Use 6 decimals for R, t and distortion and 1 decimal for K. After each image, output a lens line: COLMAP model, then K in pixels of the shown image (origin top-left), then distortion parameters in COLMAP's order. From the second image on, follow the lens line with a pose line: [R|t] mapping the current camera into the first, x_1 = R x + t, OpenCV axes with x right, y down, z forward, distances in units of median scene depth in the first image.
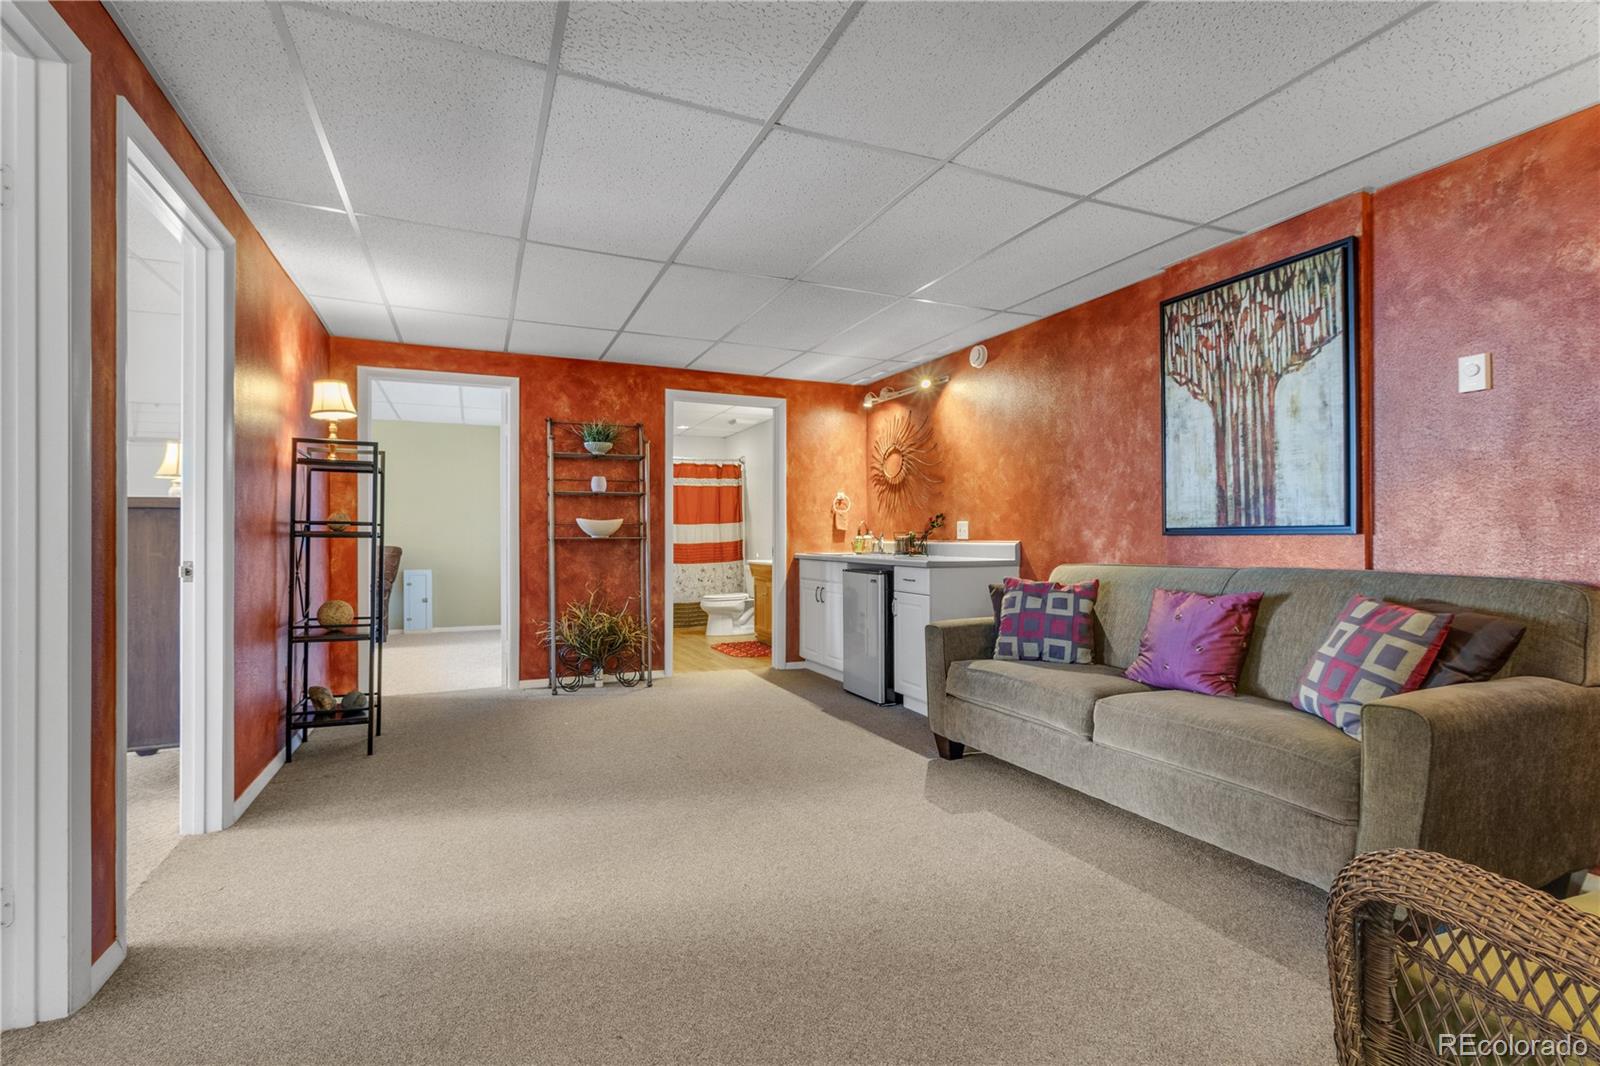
lens RADIAL K [[741.9, 0, 793.3], [0, 741.9, 535.3], [0, 0, 1]] dist [0.002150, -0.000100]
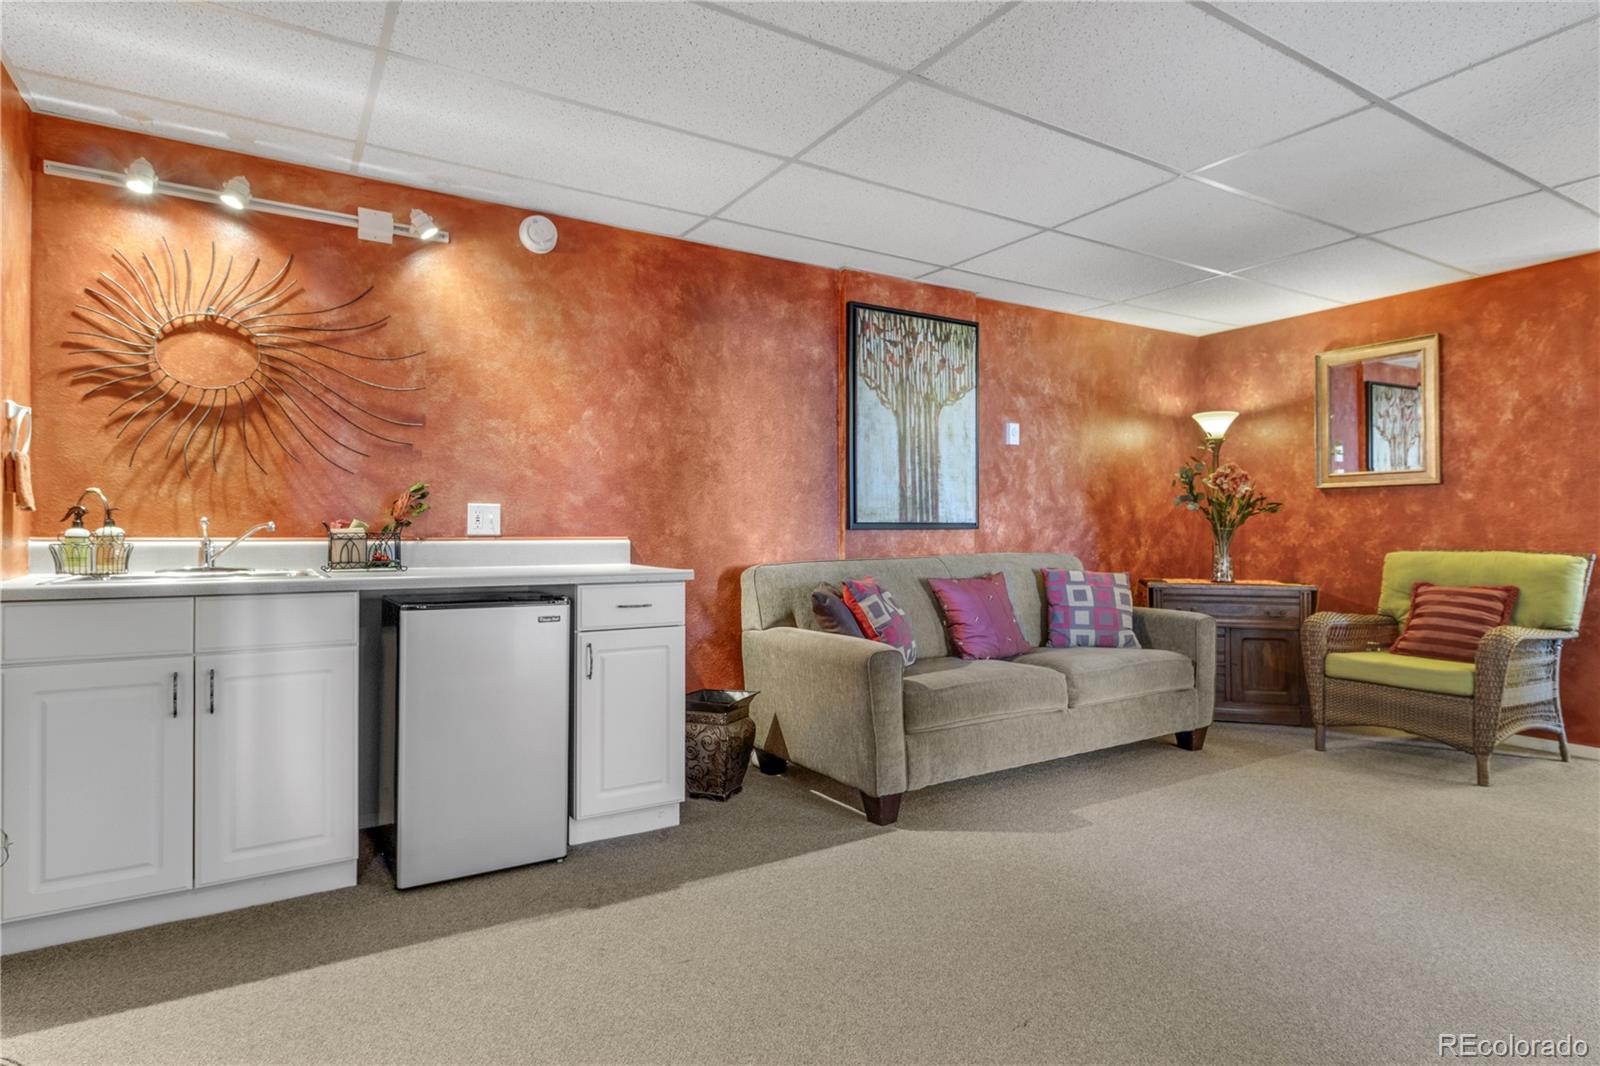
lens RADIAL K [[860.8, 0, 793.3], [0, 860.8, 524.2], [0, 0, 1]] dist [-0.015023, -0.000615]
pose [[-0.138843, 0.008973, 0.990274, -0.723335], [-0.003061, 0.999950, -0.009490, 0.004749], [-0.990310, -0.004349, -0.138809, 1.353862]]
